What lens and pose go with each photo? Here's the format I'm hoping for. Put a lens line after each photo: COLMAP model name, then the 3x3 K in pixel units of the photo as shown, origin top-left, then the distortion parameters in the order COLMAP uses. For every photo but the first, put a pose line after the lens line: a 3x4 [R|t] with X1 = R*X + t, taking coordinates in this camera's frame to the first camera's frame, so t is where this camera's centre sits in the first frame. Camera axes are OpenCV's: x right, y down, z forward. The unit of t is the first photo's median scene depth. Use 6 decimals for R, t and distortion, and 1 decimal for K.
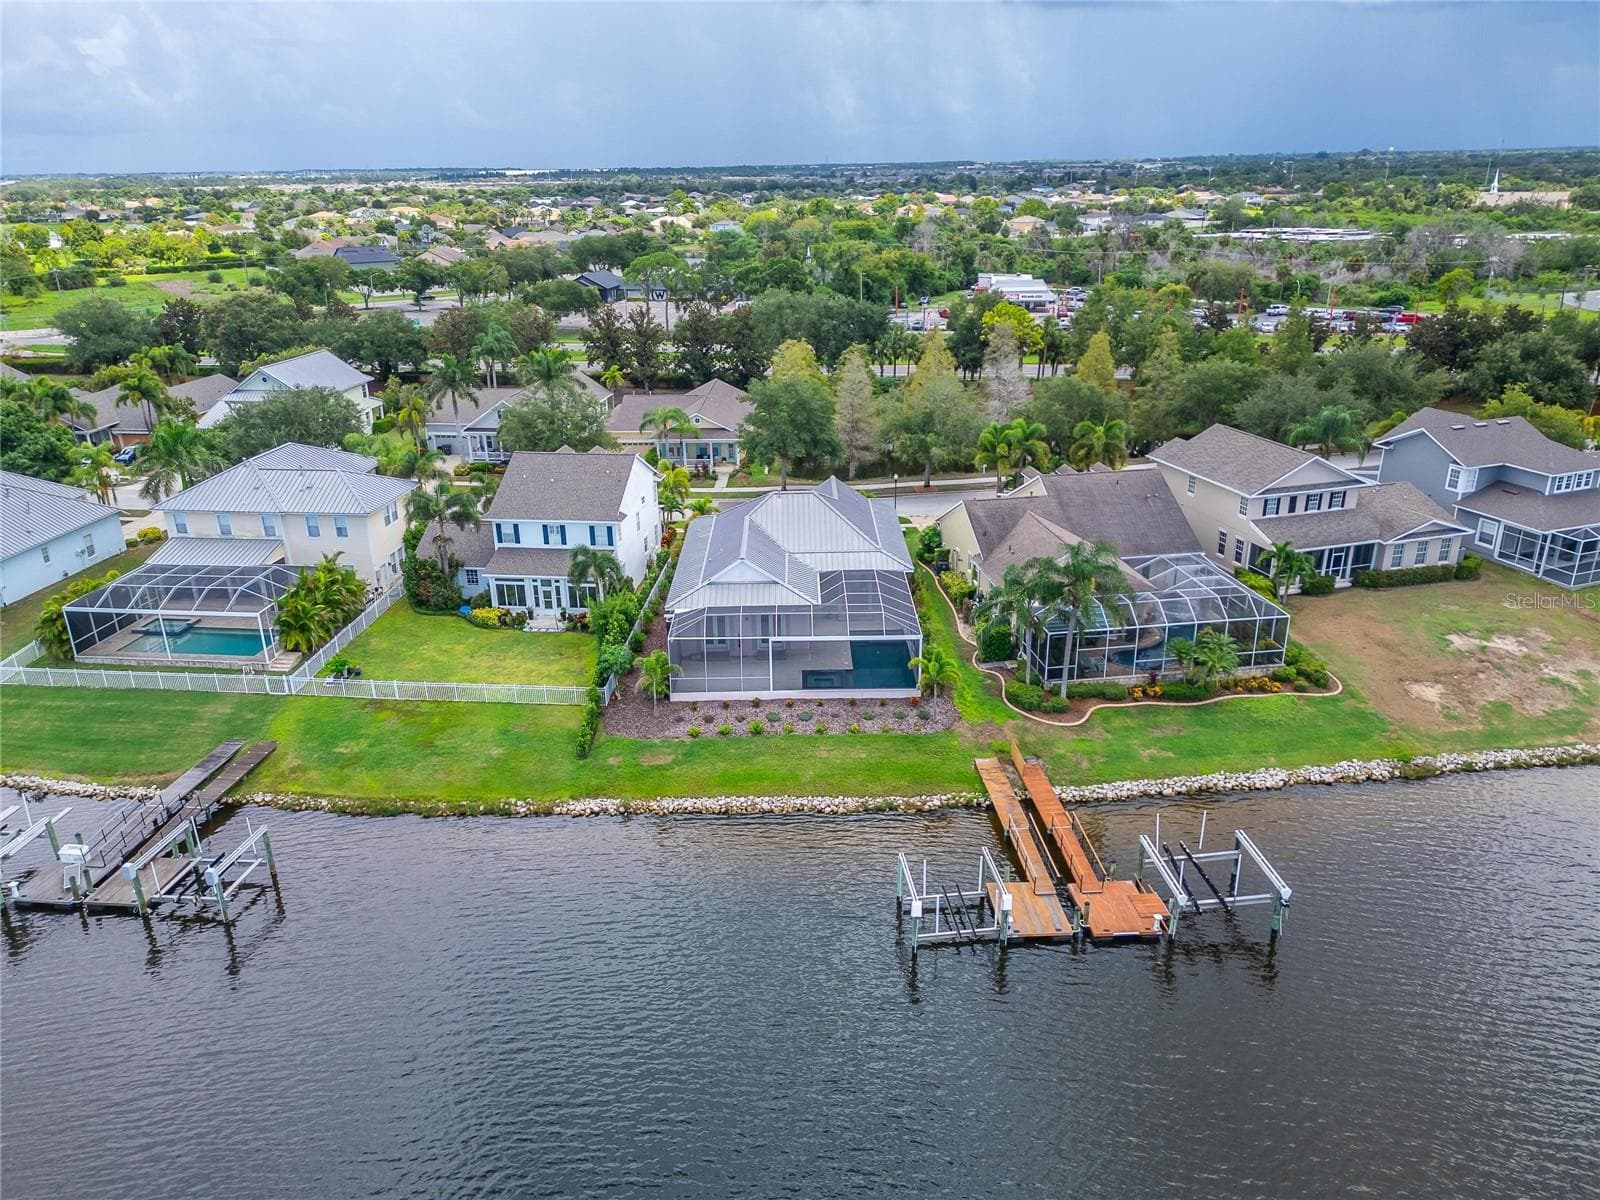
lens RADIAL K [[1128.1, 0, 808.3], [0, 1128.1, 588.5], [0, 0, 1]] dist [0.064160, -0.061386]
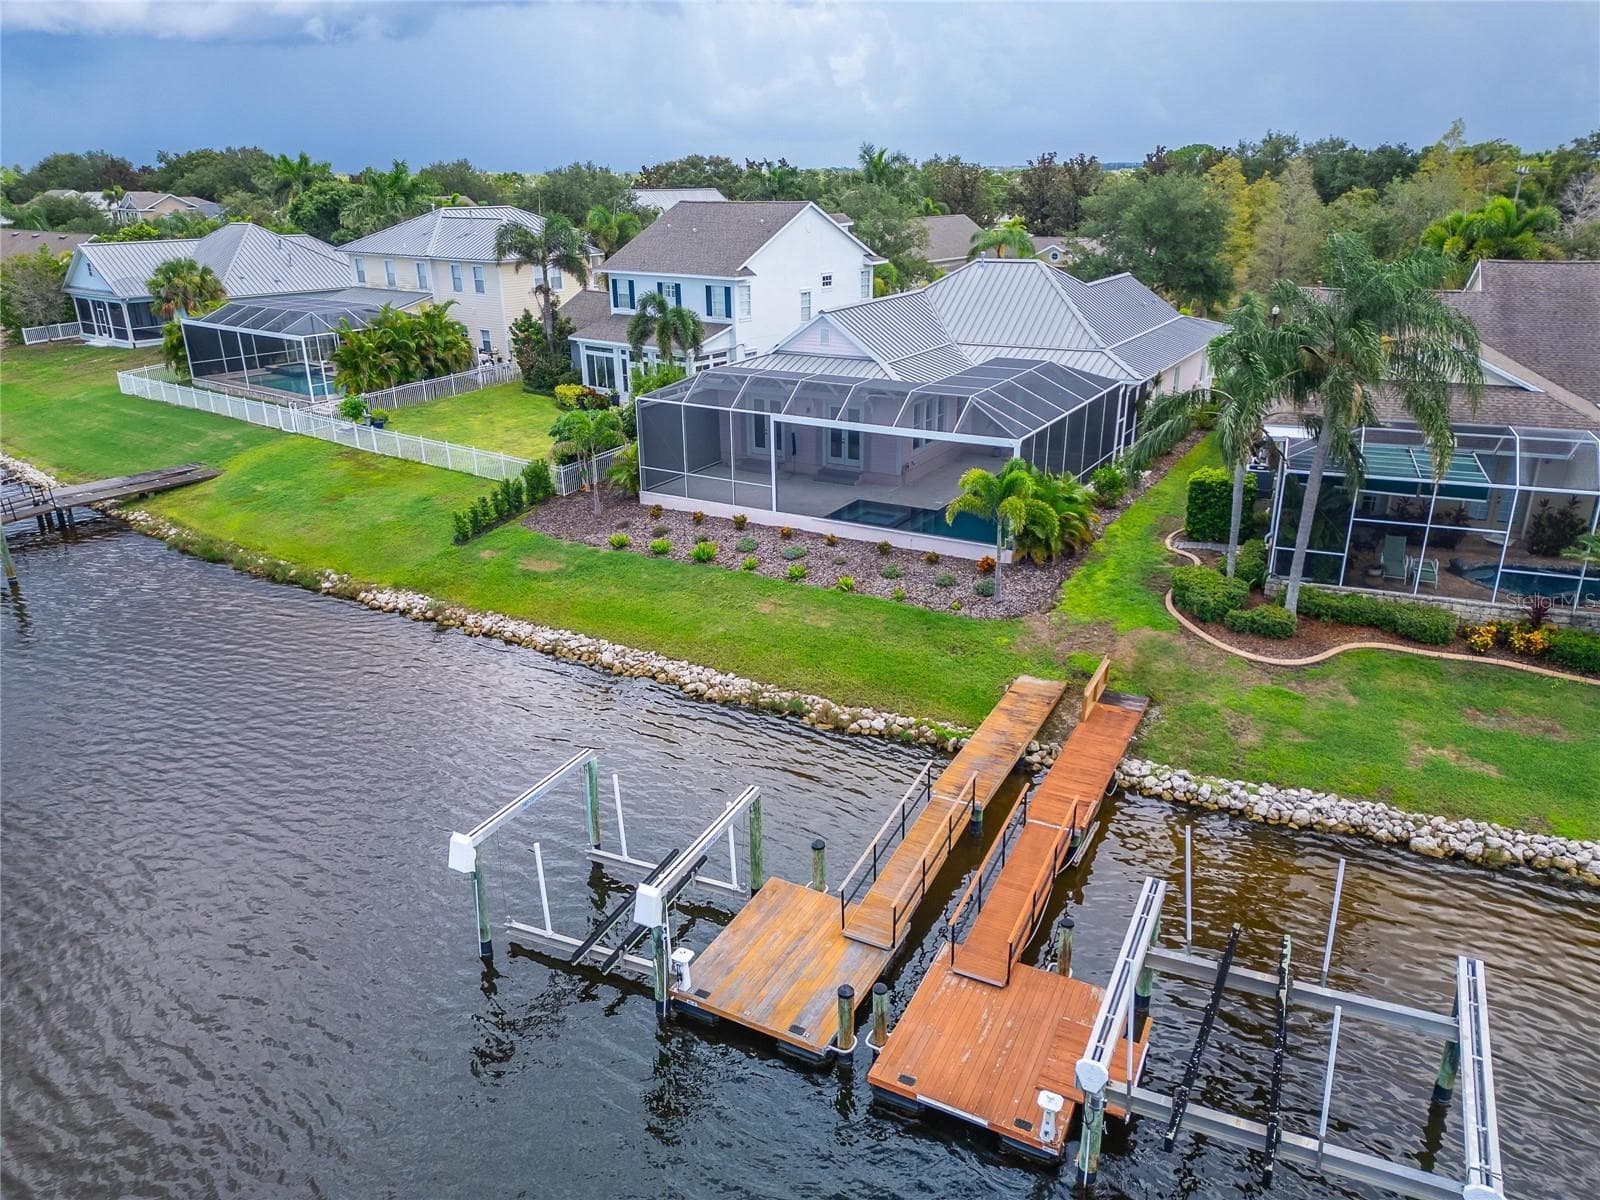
lens RADIAL K [[1128.1, 0, 799.9], [0, 1128.1, 601.0], [0, 0, 1]] dist [0.064160, -0.061386]
pose [[0.851854, 0.186524, -0.489442, 0.279687], [-0.182411, 0.981592, 0.056602, 0.101632], [0.490990, 0.041063, 0.870197, 0.488273]]
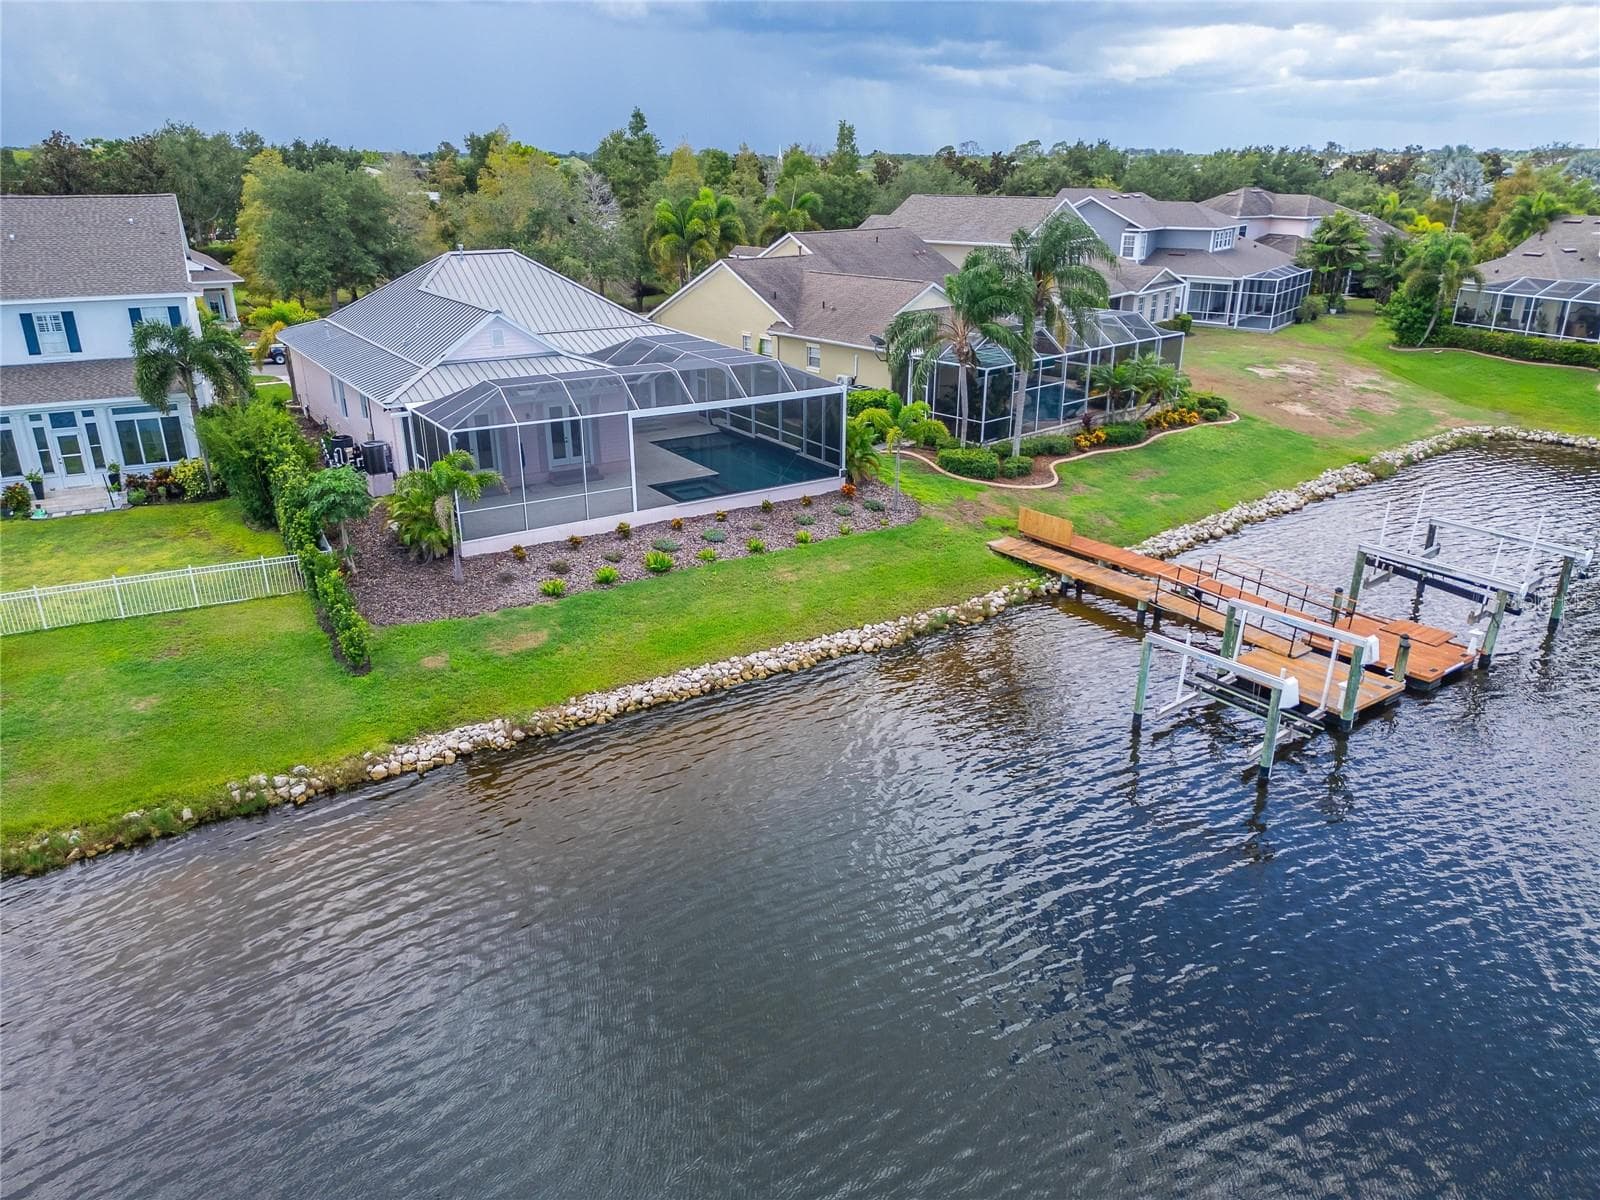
lens RADIAL K [[1128.1, 0, 805.3], [0, 1128.1, 587.5], [0, 0, 1]] dist [0.064160, -0.061386]
pose [[0.838161, -0.179471, 0.515050, -0.264917], [0.179095, 0.982514, 0.050911, 0.115667], [-0.515180, 0.049571, 0.855647, 0.459489]]
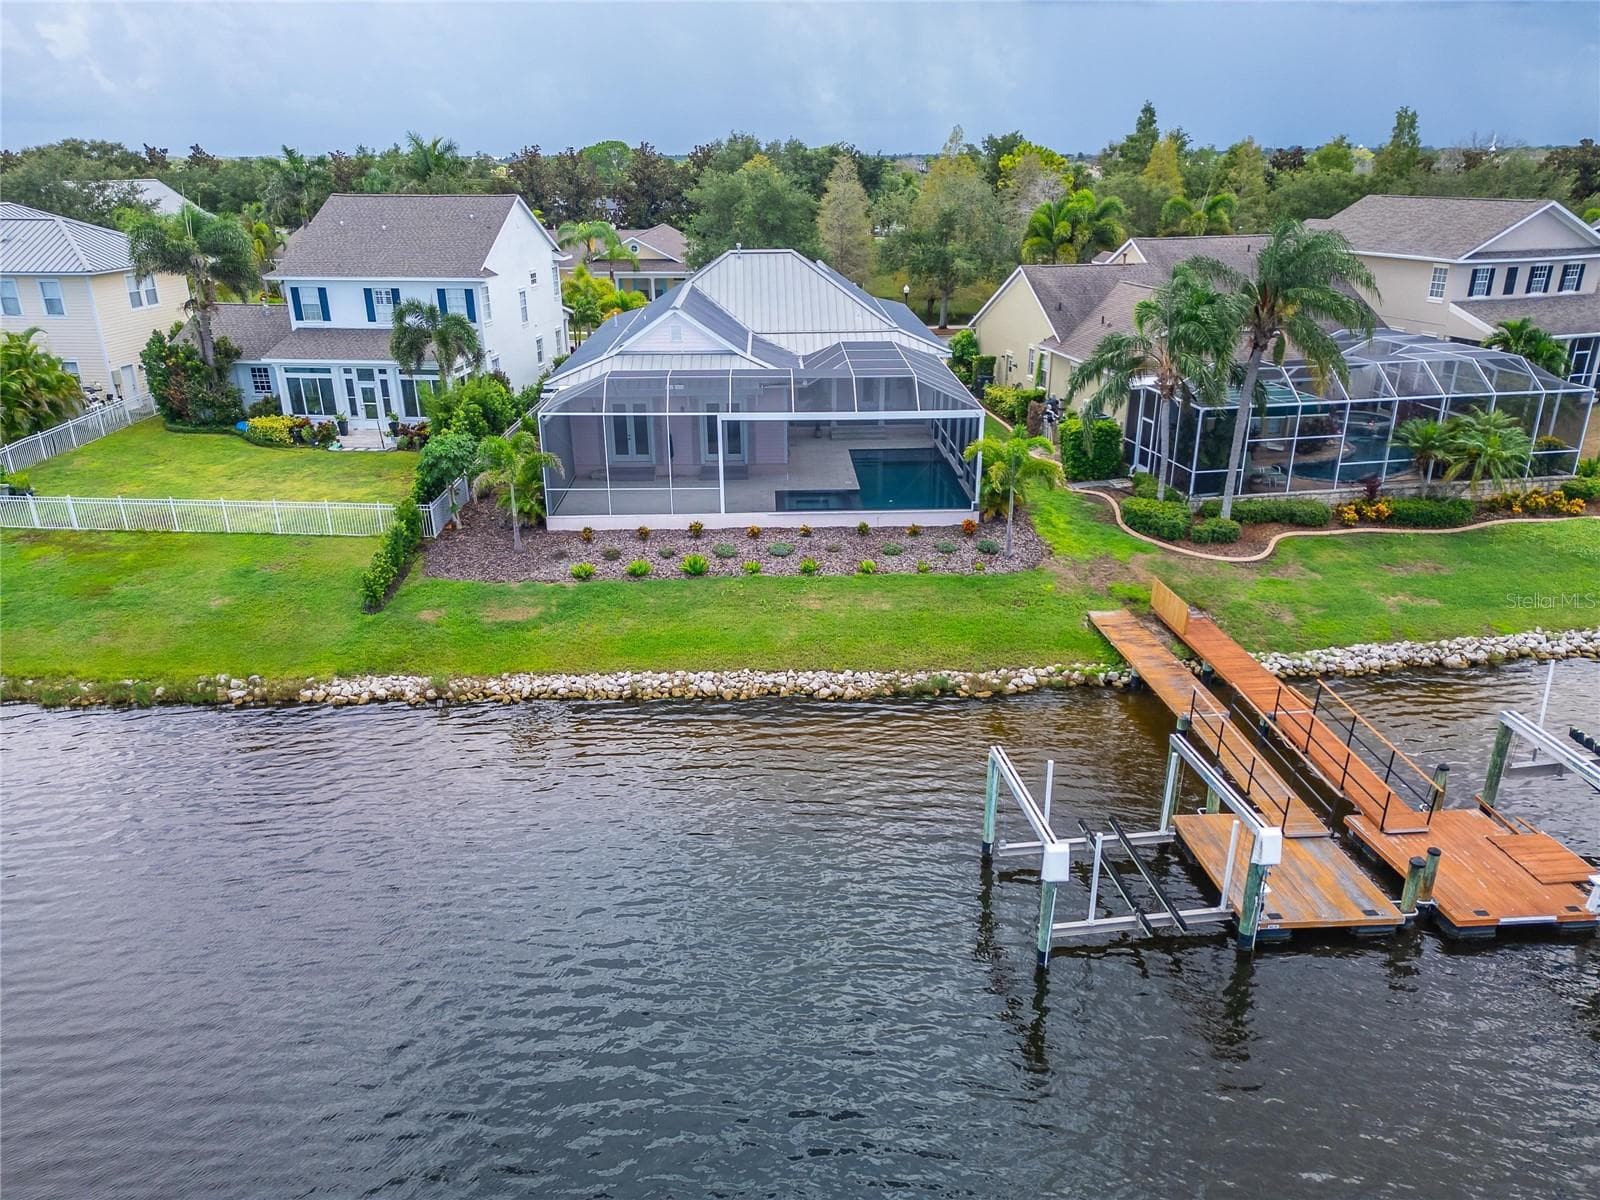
lens RADIAL K [[1128.1, 0, 801.2], [0, 1128.1, 593.0], [0, 0, 1]] dist [0.064160, -0.061386]
pose [[0.999813, -0.001542, 0.019302, -0.003375], [0.001409, 0.999975, 0.006901, 0.128351], [-0.019312, -0.006873, 0.999790, 0.417140]]
